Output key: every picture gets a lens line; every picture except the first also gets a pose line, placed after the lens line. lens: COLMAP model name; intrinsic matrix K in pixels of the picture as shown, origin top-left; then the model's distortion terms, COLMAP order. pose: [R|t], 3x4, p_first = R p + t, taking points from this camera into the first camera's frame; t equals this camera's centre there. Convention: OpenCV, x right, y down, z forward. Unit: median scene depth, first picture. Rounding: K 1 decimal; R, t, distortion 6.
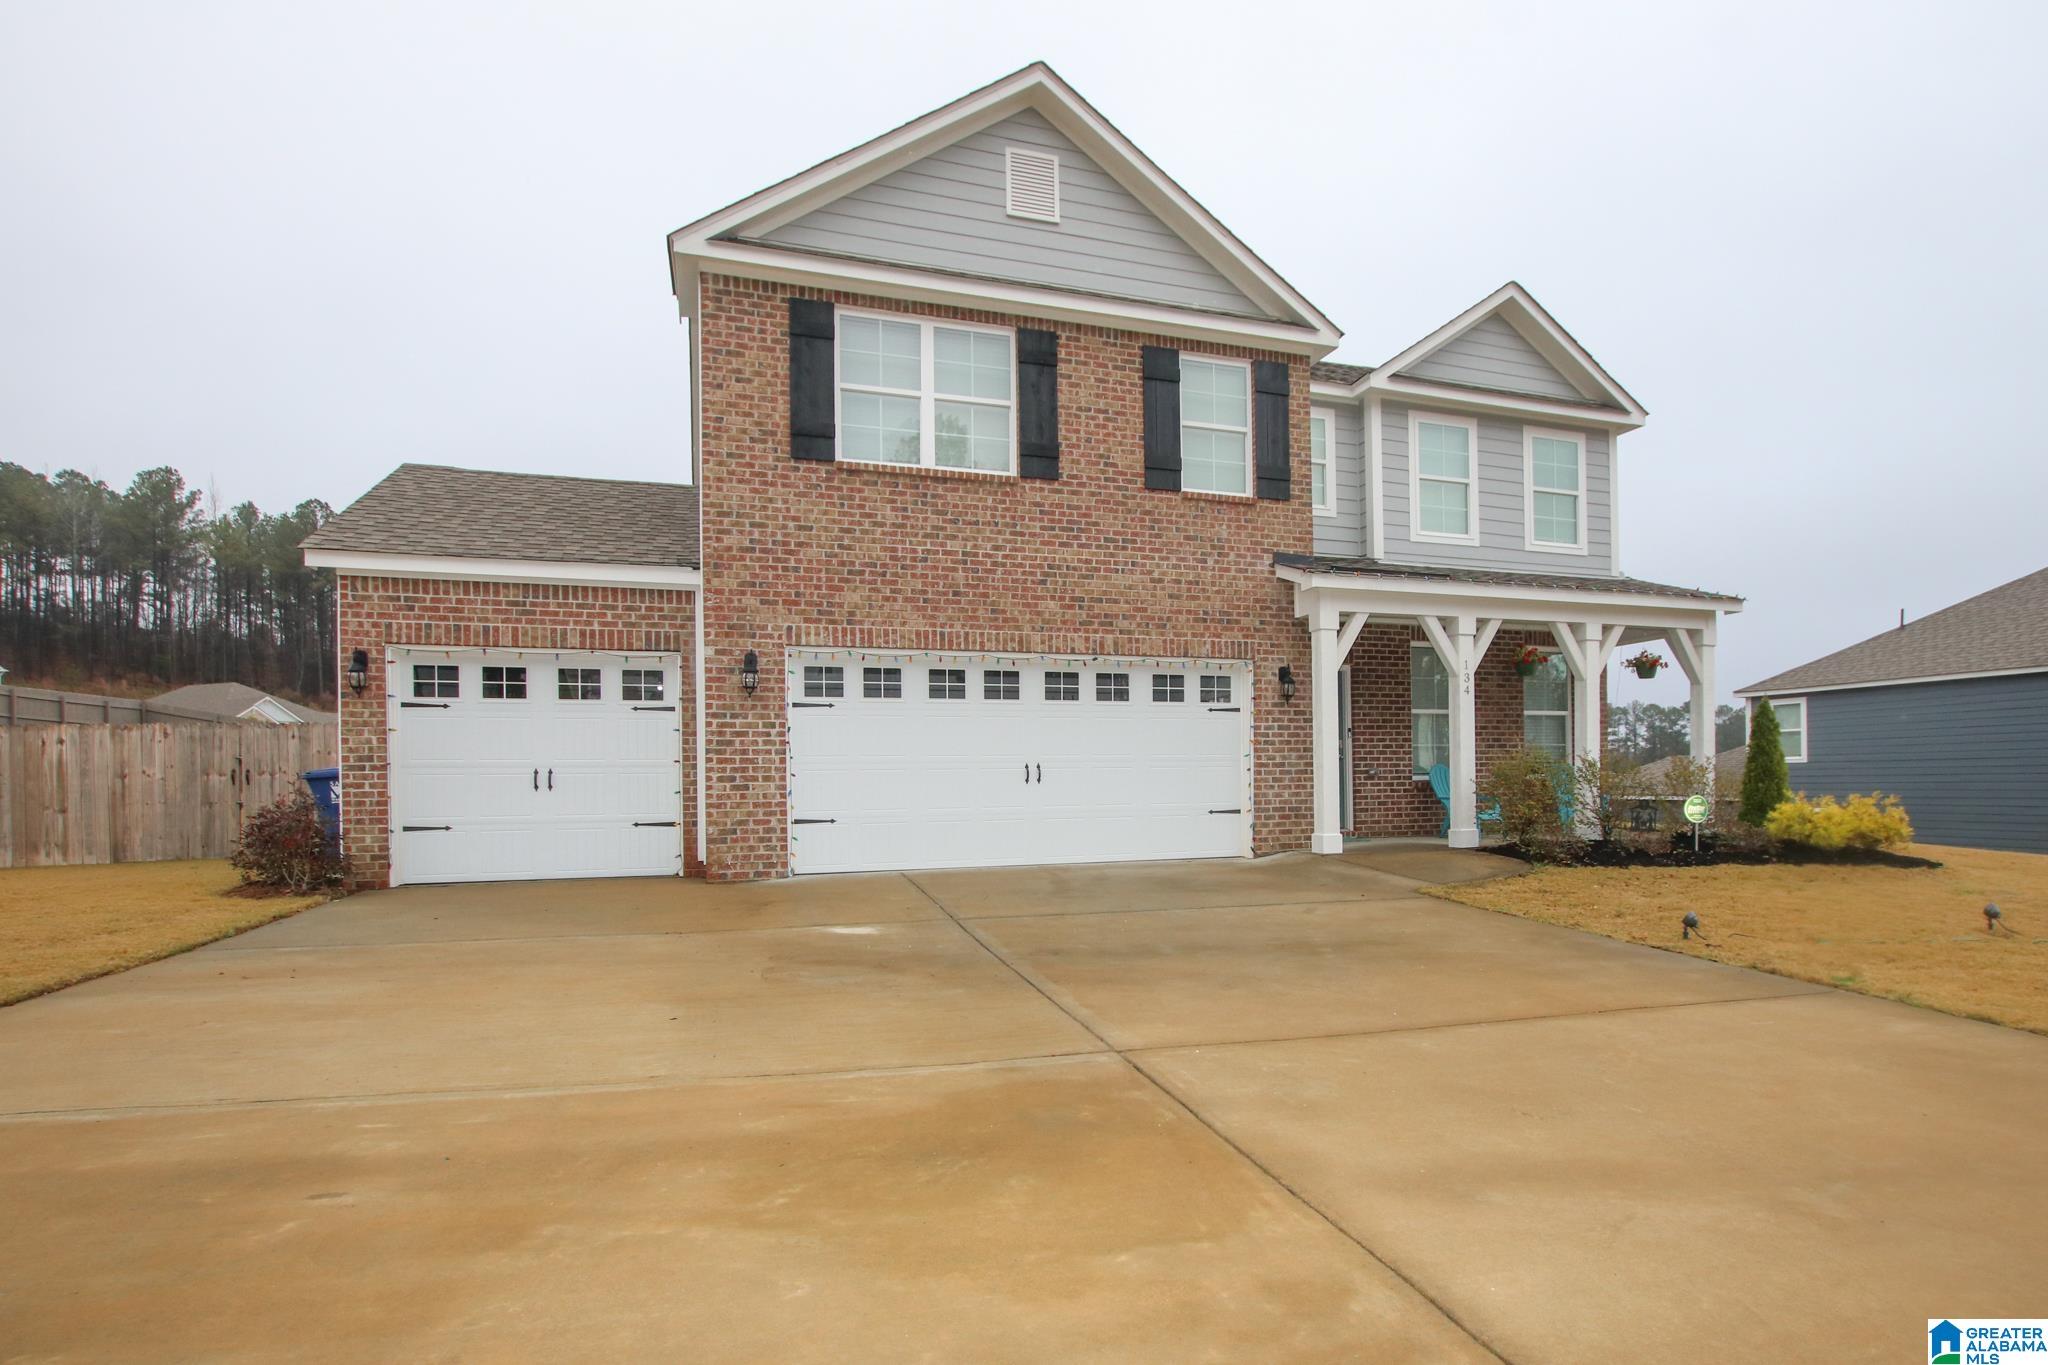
lens RADIAL K [[947.5, 0, 1006.6], [0, 947.5, 700.6], [0, 0, 1]] dist [-0.034371, 0.006181]
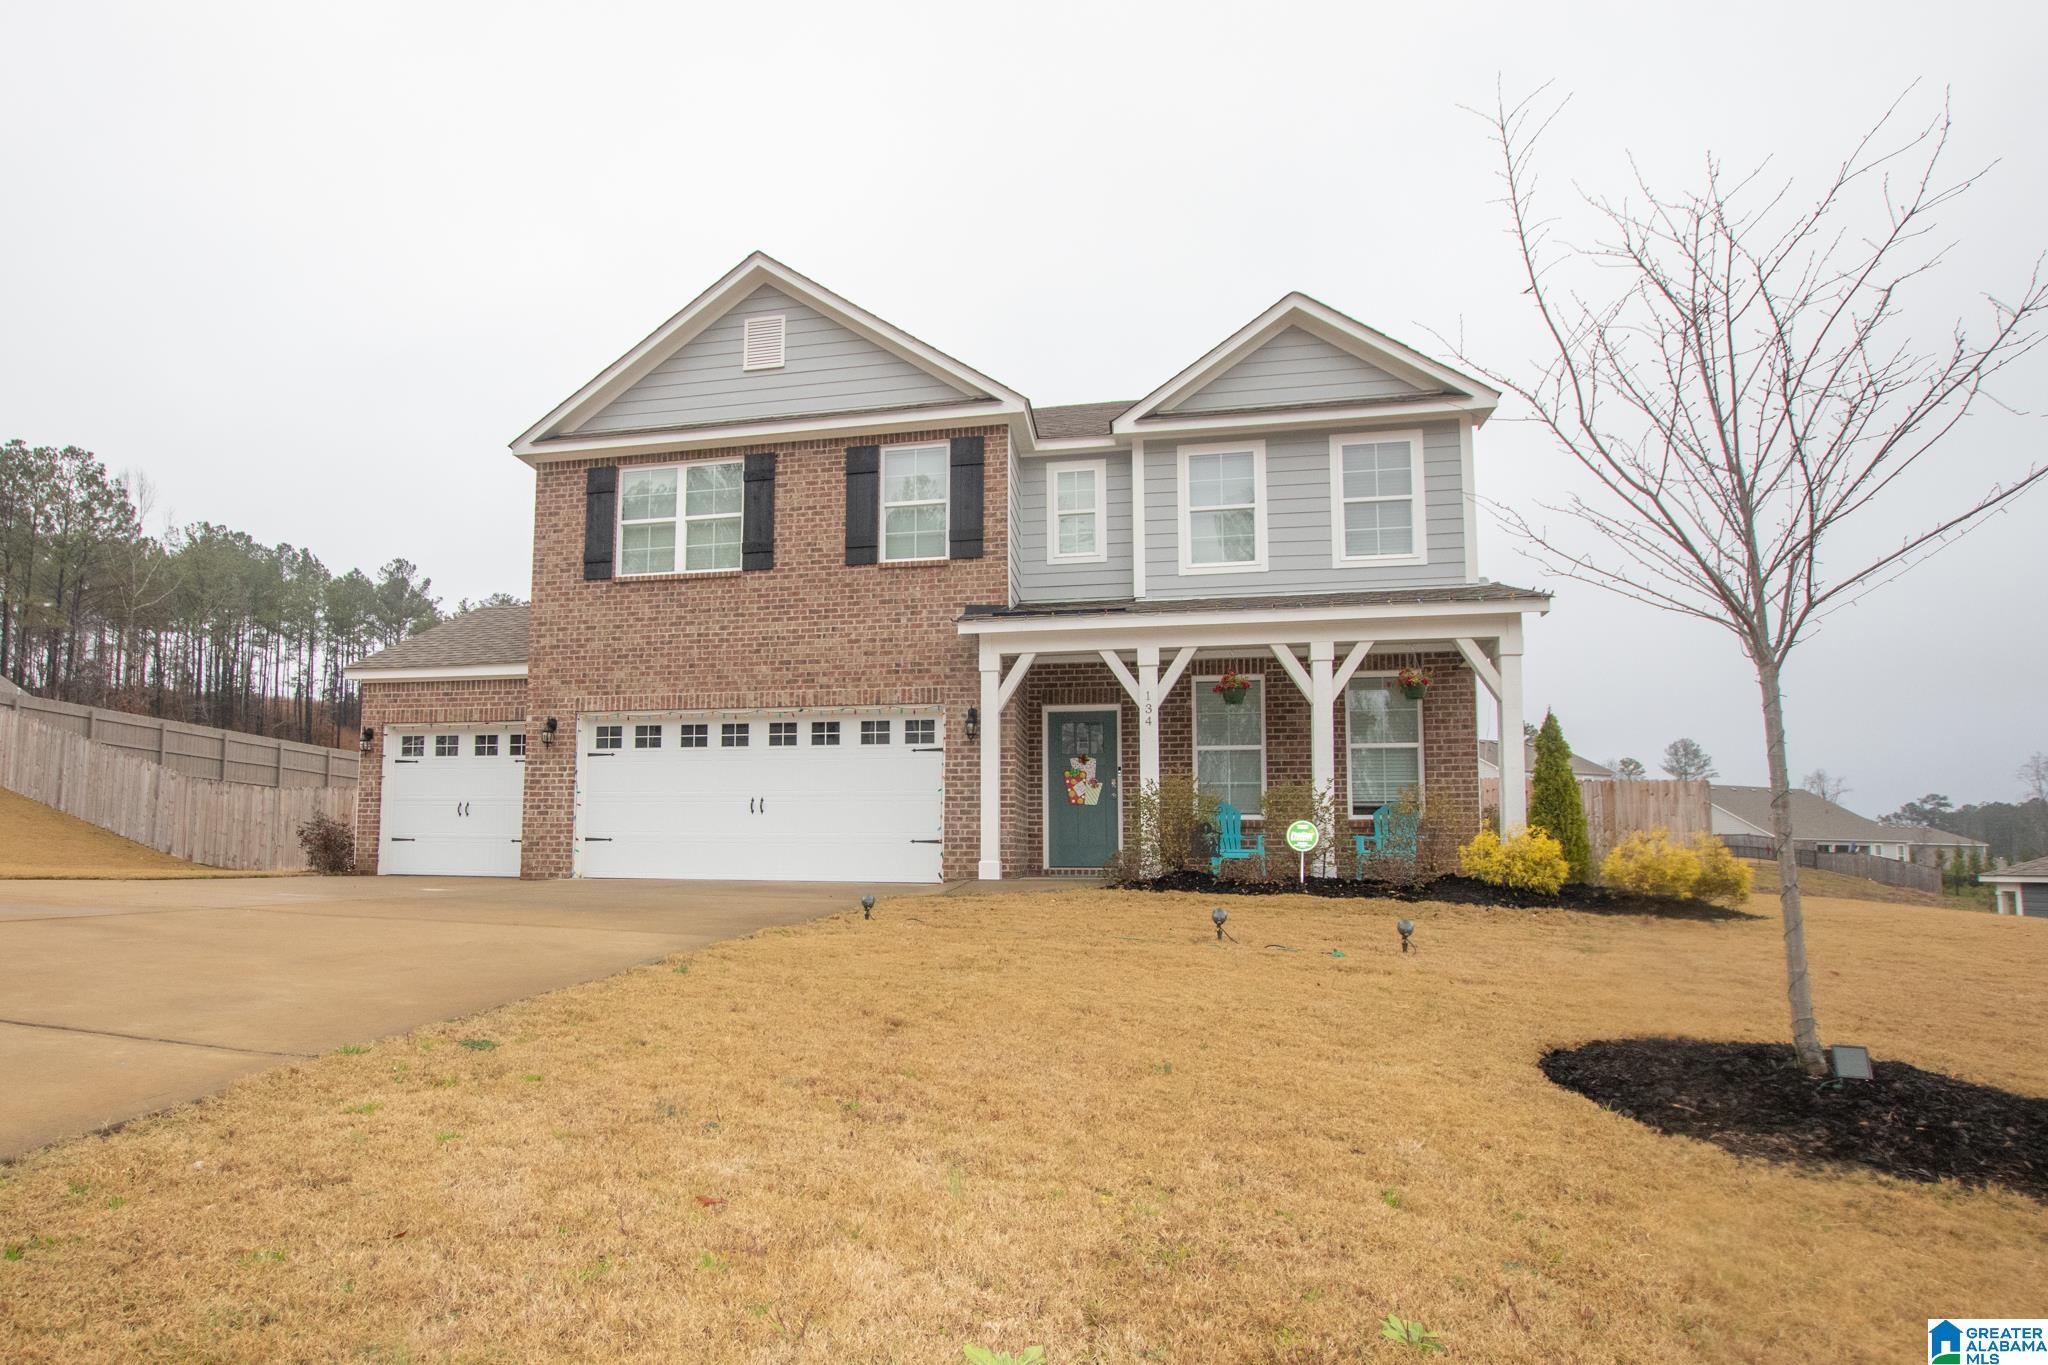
lens RADIAL K [[947.5, 0, 1006.6], [0, 947.5, 700.6], [0, 0, 1]] dist [-0.034371, 0.006181]
pose [[0.884601, -0.060262, -0.462438, 0.916535], [0.022545, 0.995983, -0.086662, 0.056073], [0.465802, 0.066236, 0.882406, 0.058148]]
